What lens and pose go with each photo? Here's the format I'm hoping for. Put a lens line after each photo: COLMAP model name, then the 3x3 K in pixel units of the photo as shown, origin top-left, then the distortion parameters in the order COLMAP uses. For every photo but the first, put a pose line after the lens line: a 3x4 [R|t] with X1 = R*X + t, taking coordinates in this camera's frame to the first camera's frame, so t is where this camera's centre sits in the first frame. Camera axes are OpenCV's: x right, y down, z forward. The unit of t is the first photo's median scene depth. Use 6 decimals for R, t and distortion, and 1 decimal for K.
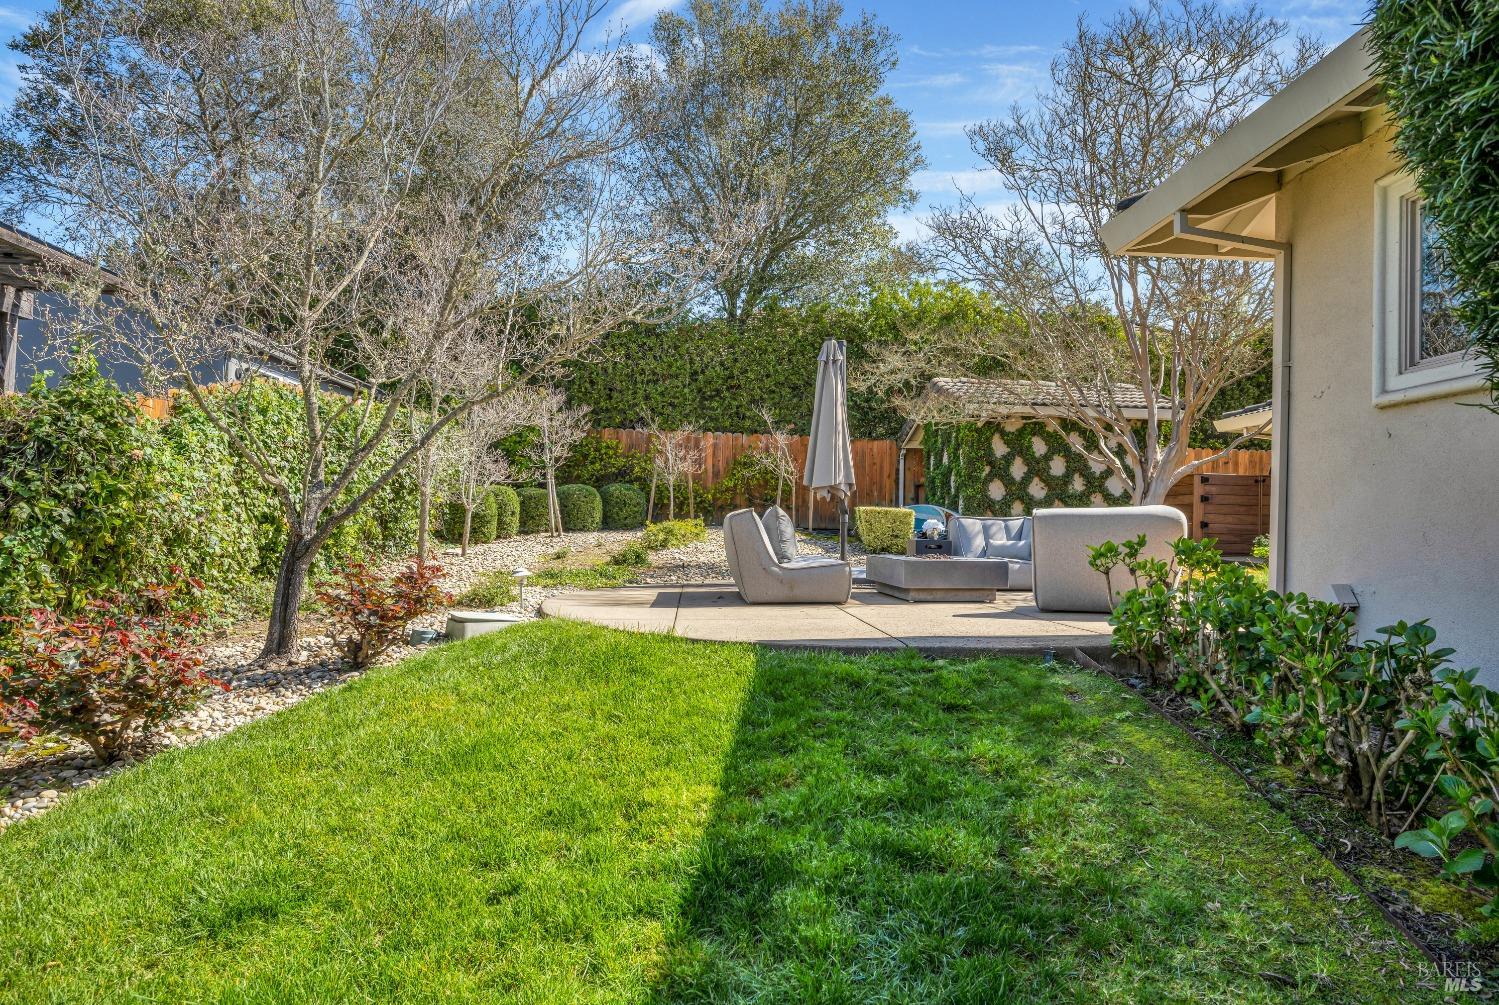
lens RADIAL K [[937.4, 0, 754.7], [0, 937.4, 525.3], [0, 0, 1]] dist [-0.004901, -0.000643]
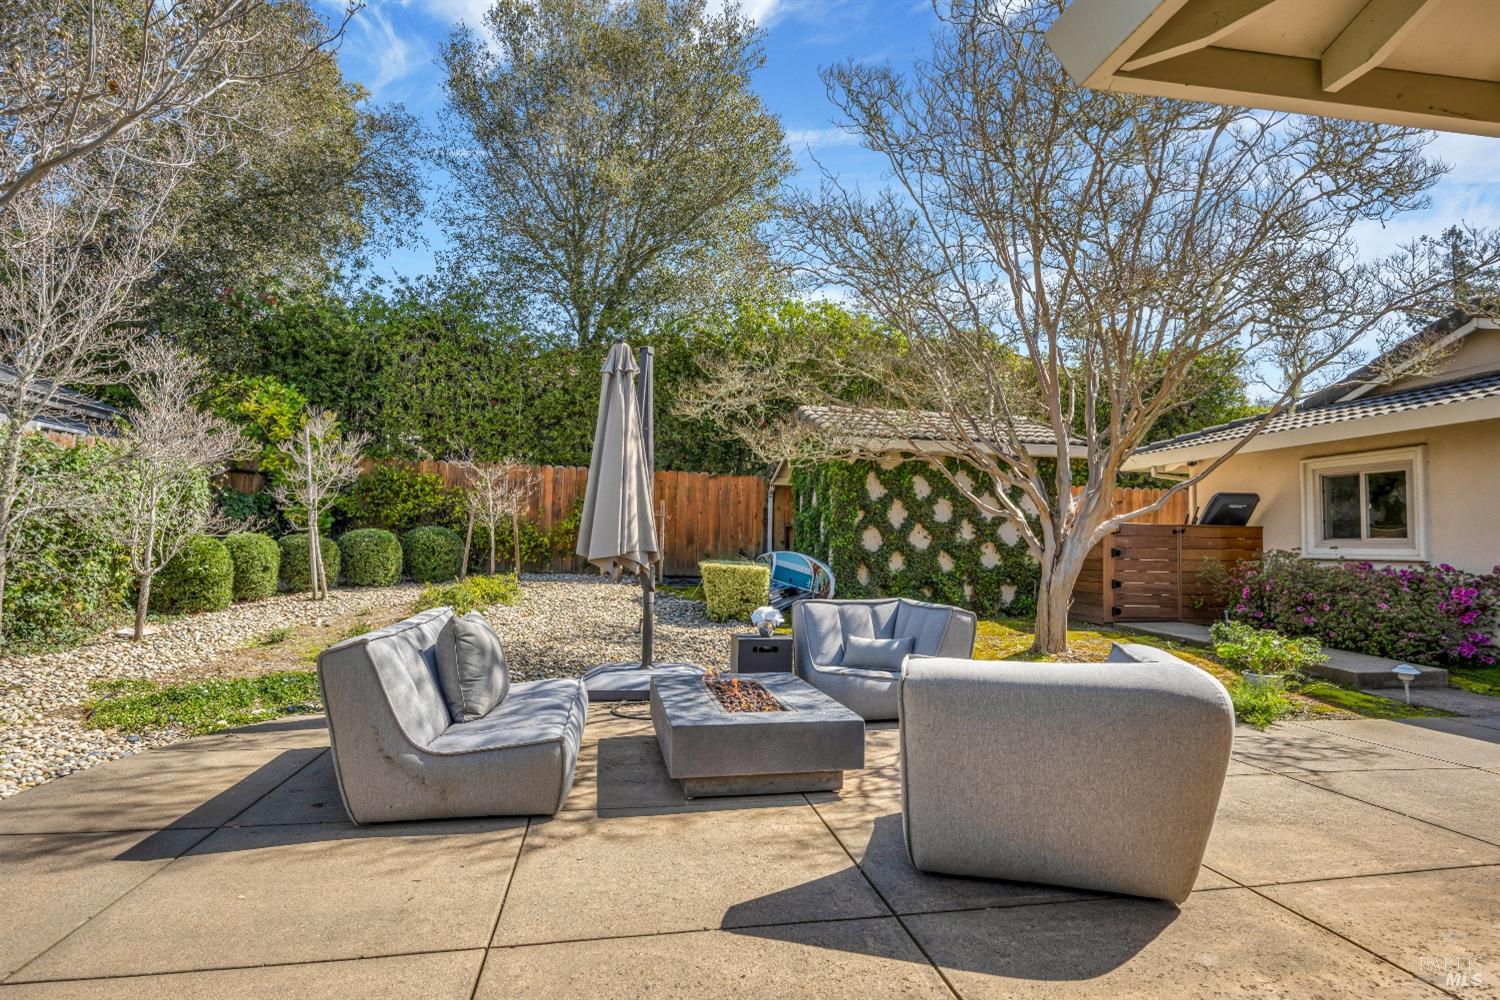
lens RADIAL K [[788.0, 0, 750.0], [0, 788.0, 500.0], [0, 0, 1]] dist [0.000397, -0.000123]
pose [[0.997054, 0.004881, 0.076550, 0.094853], [-0.001429, 0.998982, -0.045084, -0.040608], [-0.076692, 0.044842, 0.996046, 0.303327]]
